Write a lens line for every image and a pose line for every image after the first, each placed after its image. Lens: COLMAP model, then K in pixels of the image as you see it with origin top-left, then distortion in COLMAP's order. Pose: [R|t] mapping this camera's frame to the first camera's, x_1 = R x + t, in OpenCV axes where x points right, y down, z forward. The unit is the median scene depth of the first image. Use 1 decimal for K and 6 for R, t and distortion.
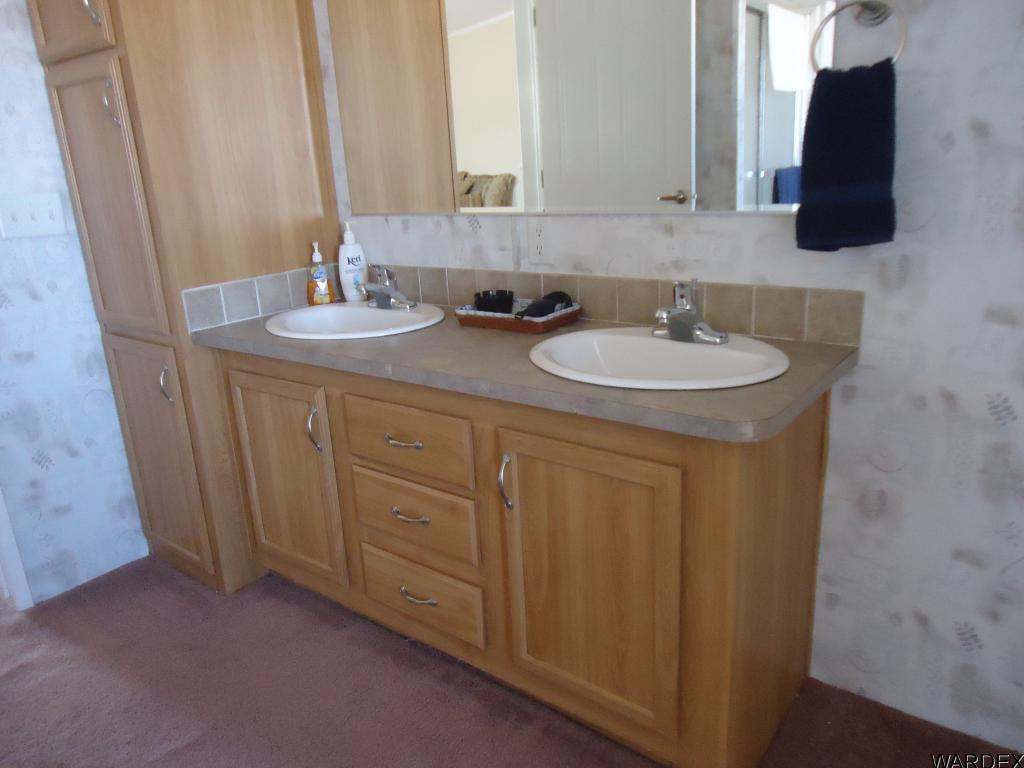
lens RADIAL K [[745.5, 0, 512.0], [0, 745.5, 384.0], [0, 0, 1]] dist [-0.007739, 0.008122]
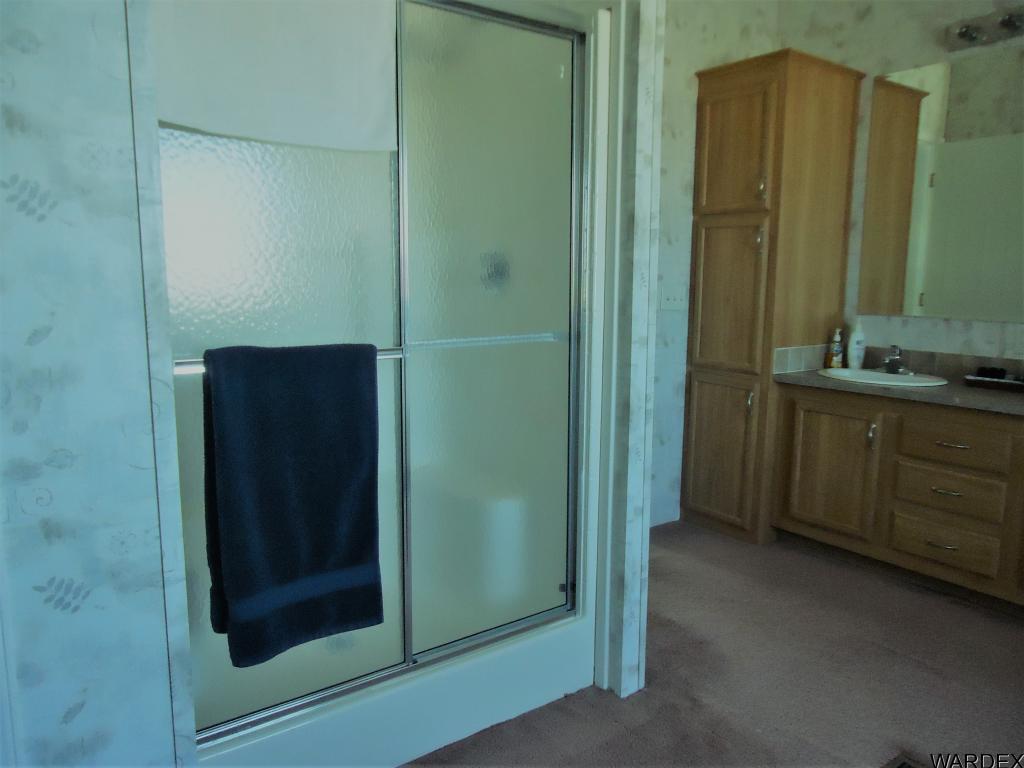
lens RADIAL K [[745.5, 0, 512.0], [0, 745.5, 384.0], [0, 0, 1]] dist [-0.007739, 0.008122]
pose [[0.961246, 0.105839, -0.254566, -0.550087], [-0.139846, 0.982949, -0.119388, 0.223803], [0.237589, 0.150361, 0.959658, -0.704001]]
